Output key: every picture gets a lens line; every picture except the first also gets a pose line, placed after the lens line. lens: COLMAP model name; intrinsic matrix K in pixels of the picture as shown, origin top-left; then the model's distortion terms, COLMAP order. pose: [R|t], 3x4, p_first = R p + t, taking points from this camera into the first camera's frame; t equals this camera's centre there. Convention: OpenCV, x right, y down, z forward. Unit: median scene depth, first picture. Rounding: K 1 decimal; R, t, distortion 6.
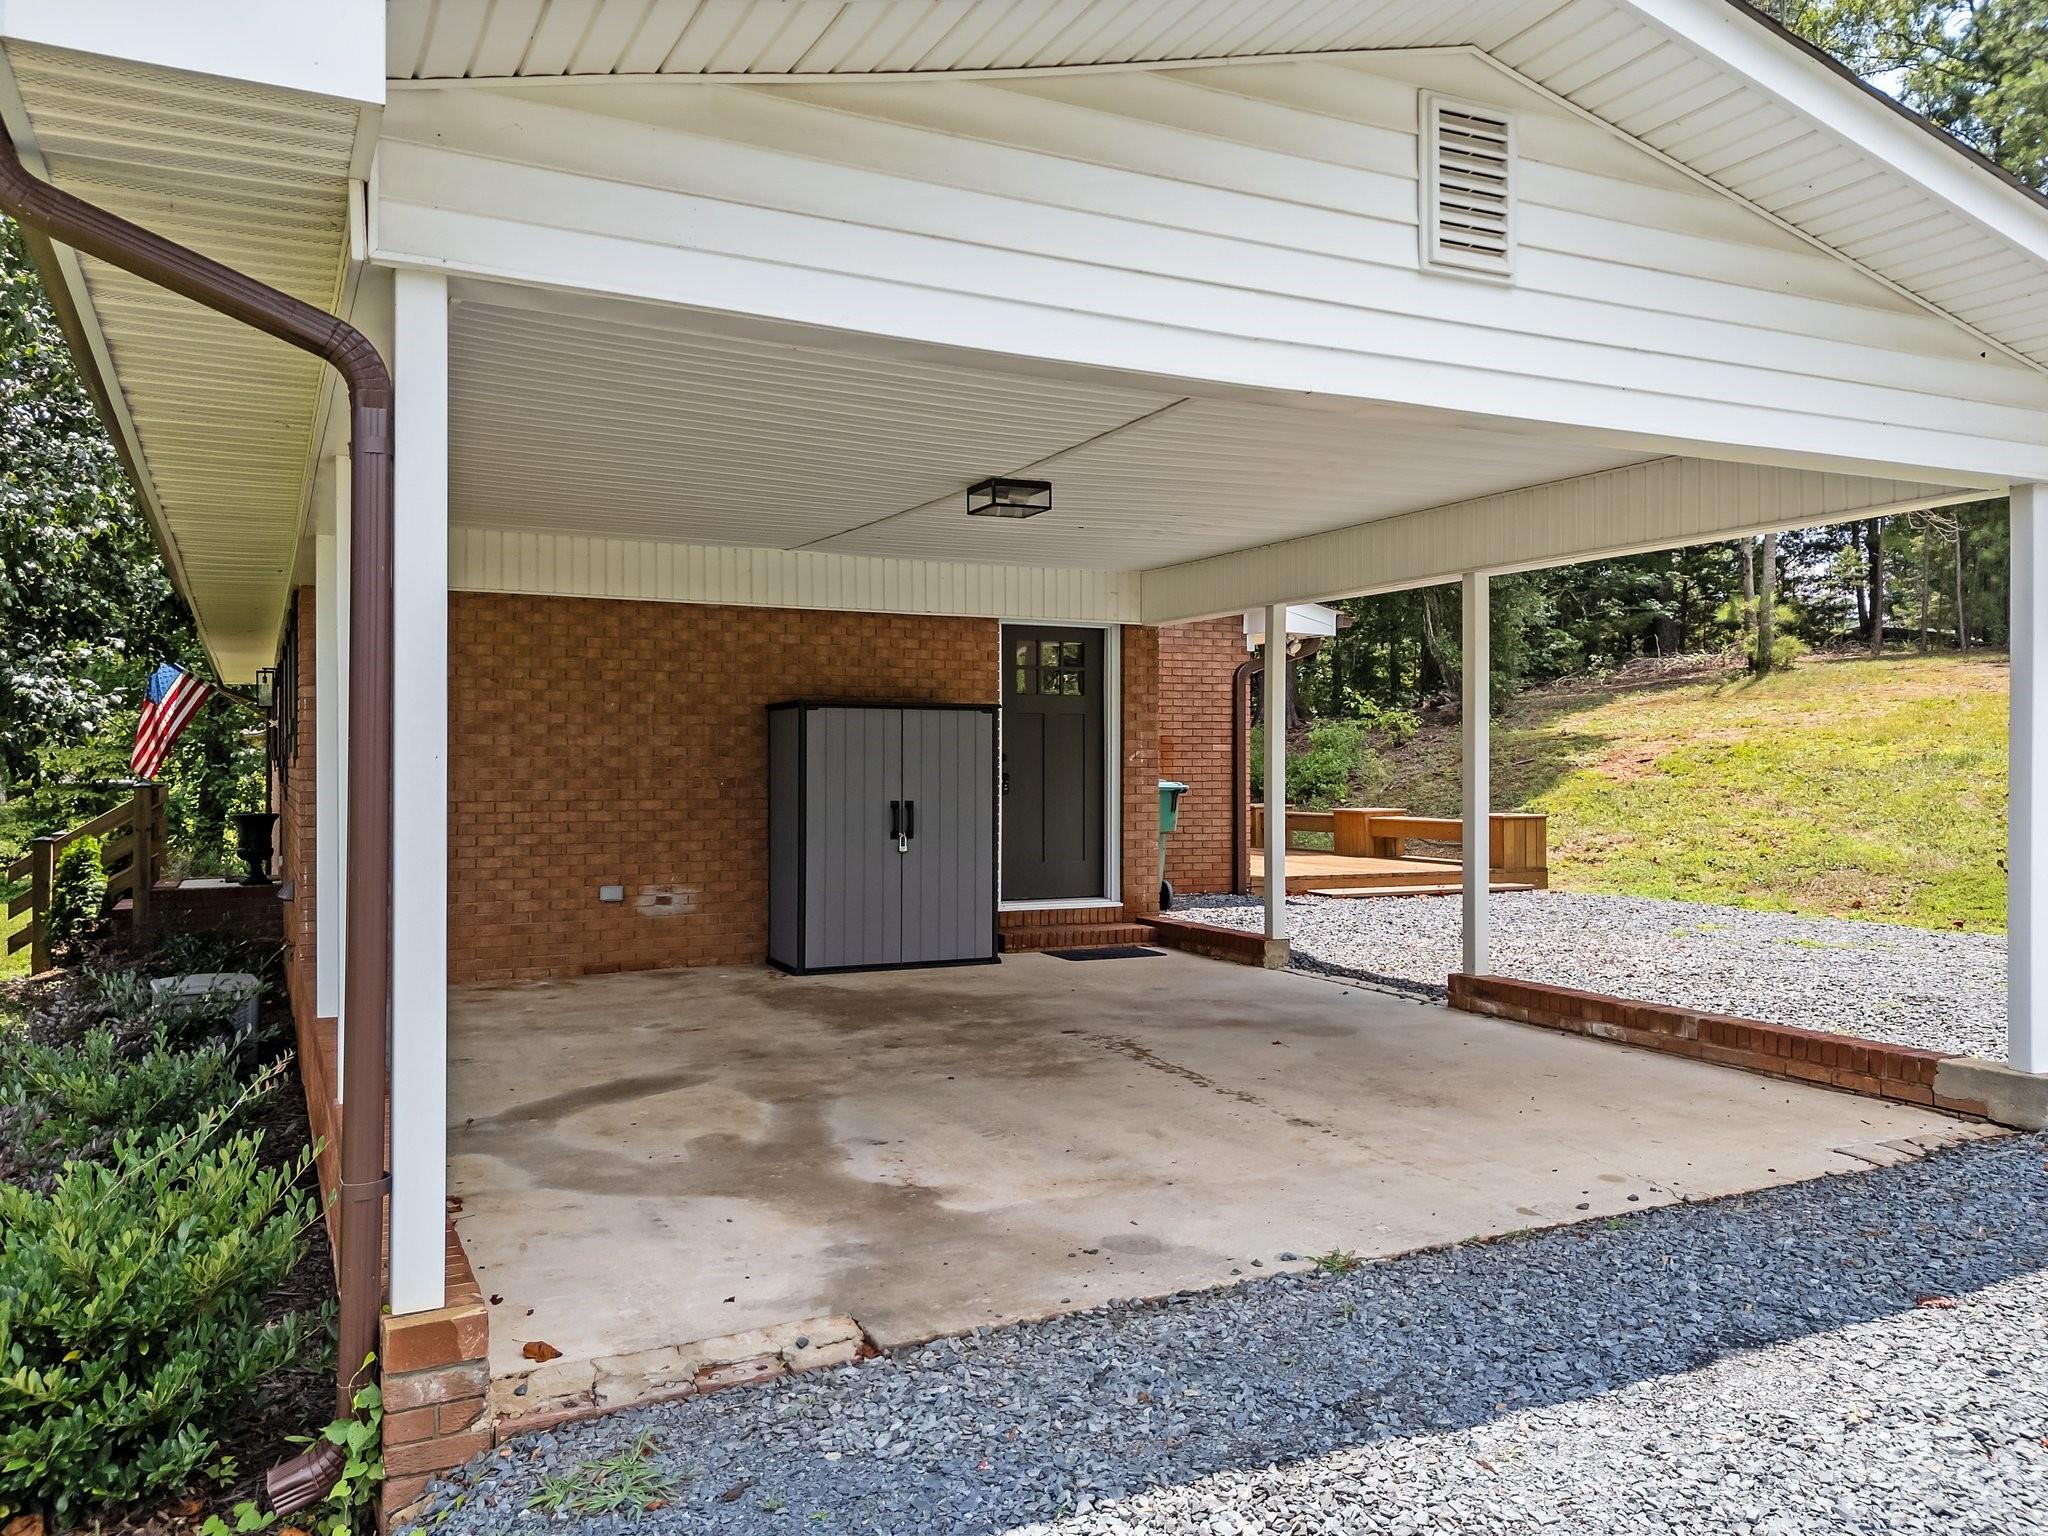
lens RADIAL K [[1532.6, 0, 1038.2], [0, 1532.6, 750.7], [0, 0, 1]] dist [0.046746, -0.041425]
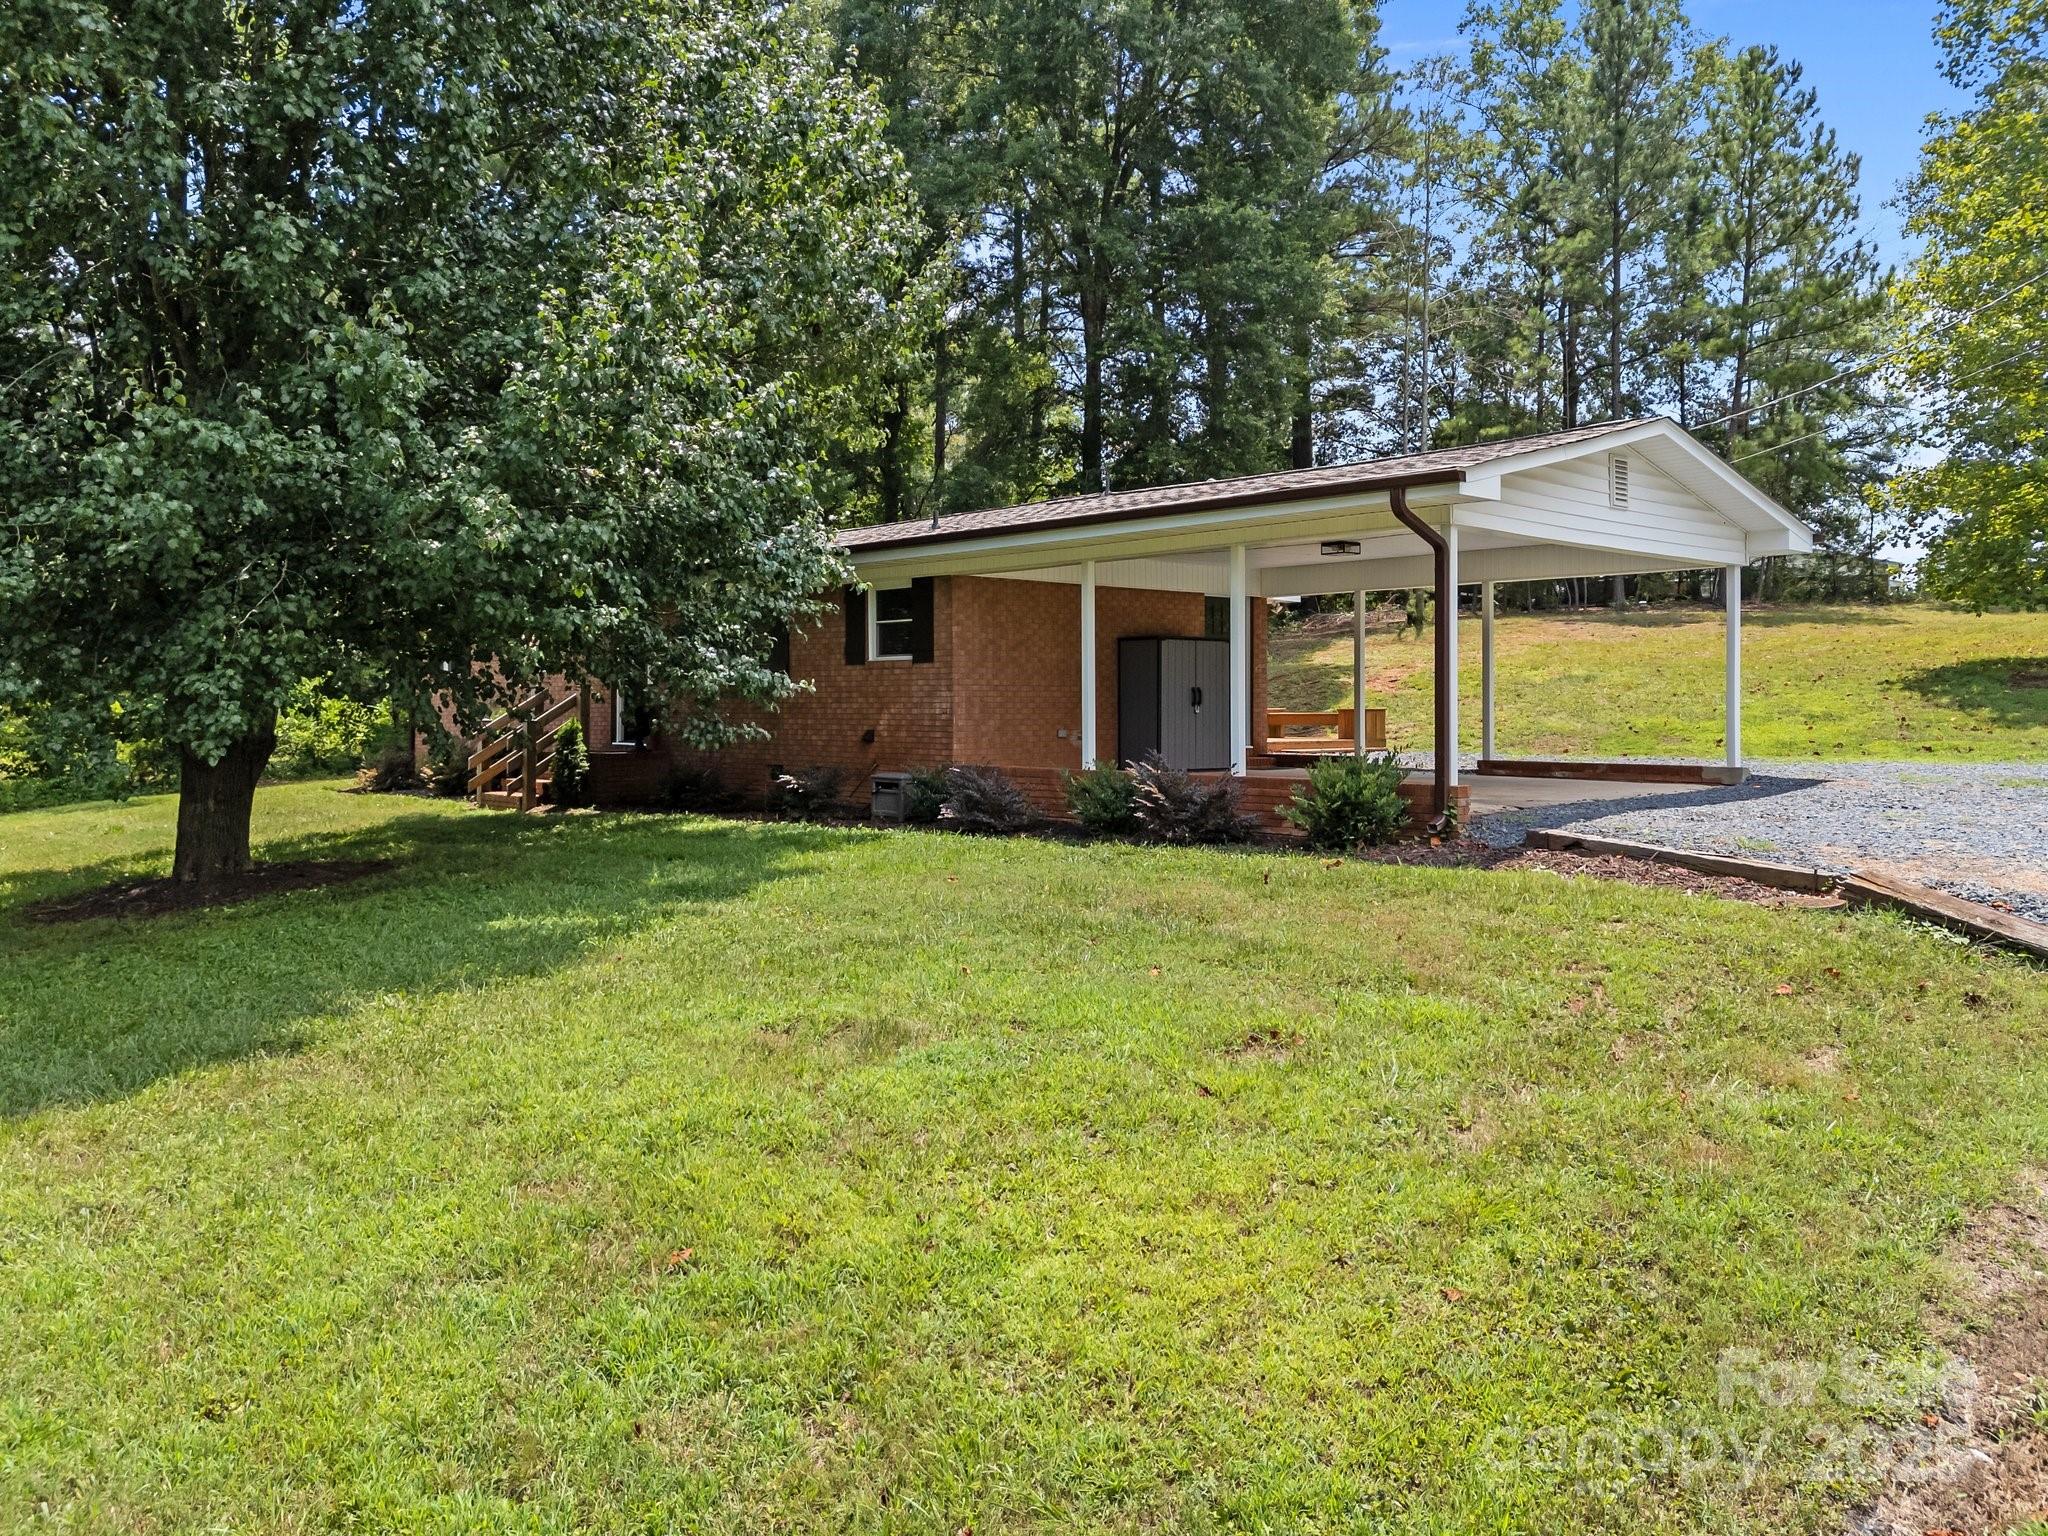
lens RADIAL K [[1532.6, 0, 1026.2], [0, 1532.6, 659.5], [0, 0, 1]] dist [0.046746, -0.041425]
pose [[0.959253, 0.010020, 0.282370, -0.827134], [-0.003318, 0.999702, -0.024205, 0.044187], [-0.282528, 0.022282, 0.959000, -0.799112]]
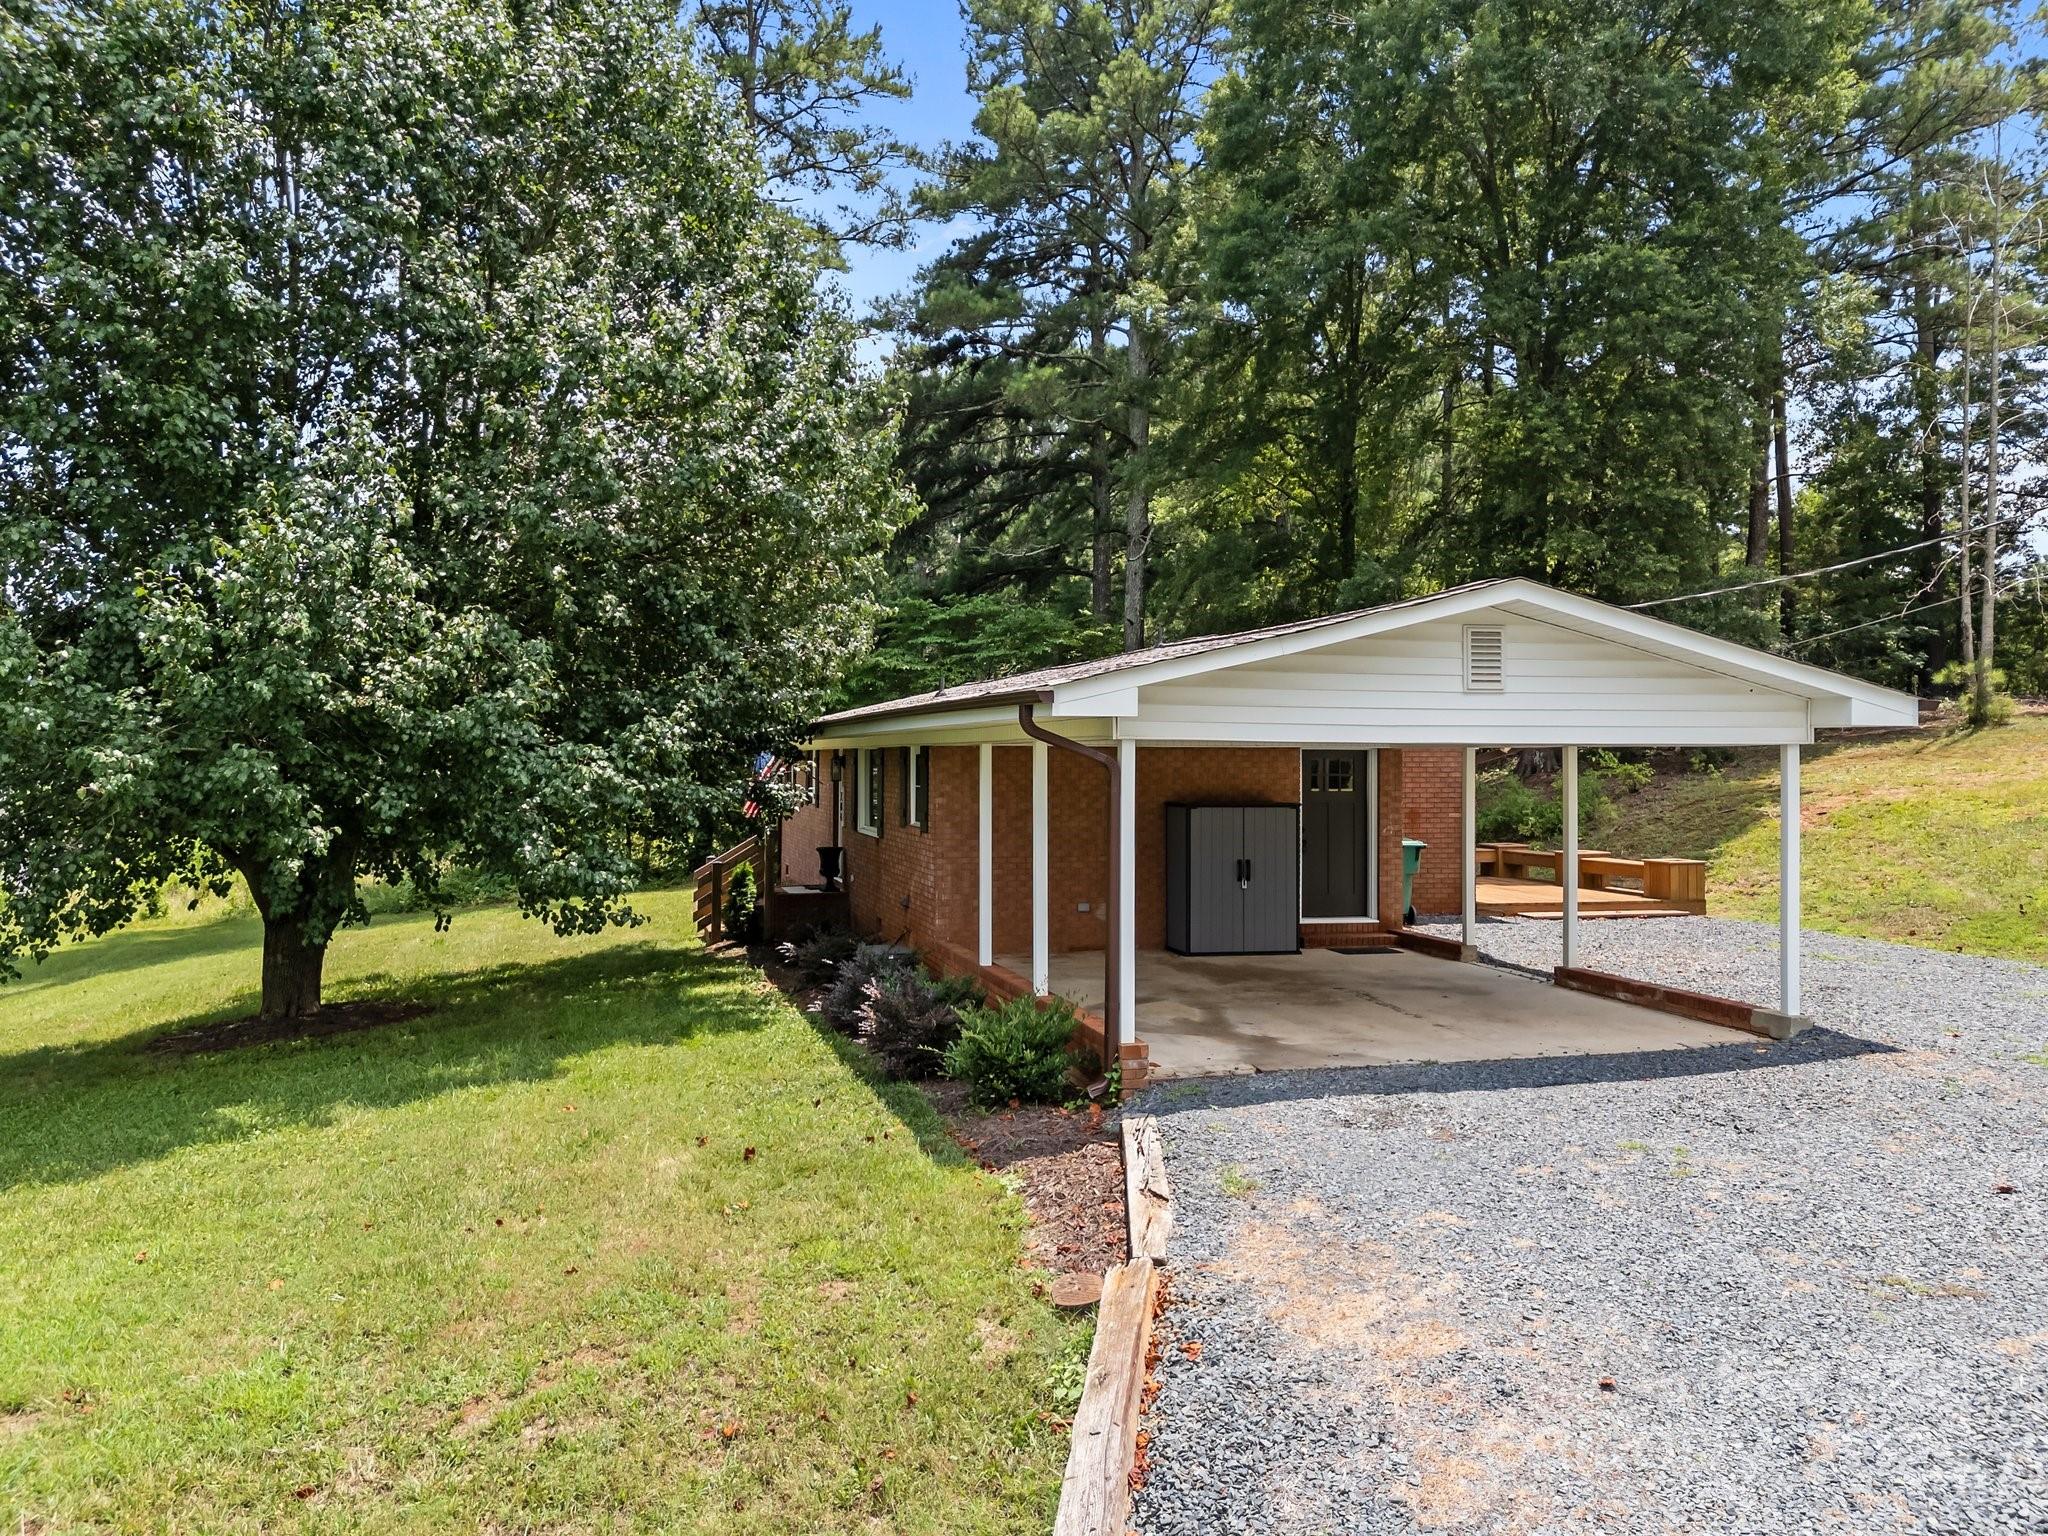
lens RADIAL K [[1532.6, 0, 1012.4], [0, 1532.6, 756.9], [0, 0, 1]] dist [0.046746, -0.041425]
pose [[0.978180, 0.003167, -0.207734, 0.016195], [-0.002076, 0.999983, 0.005472, -0.091585], [0.207747, -0.004921, 0.978170, -0.754701]]
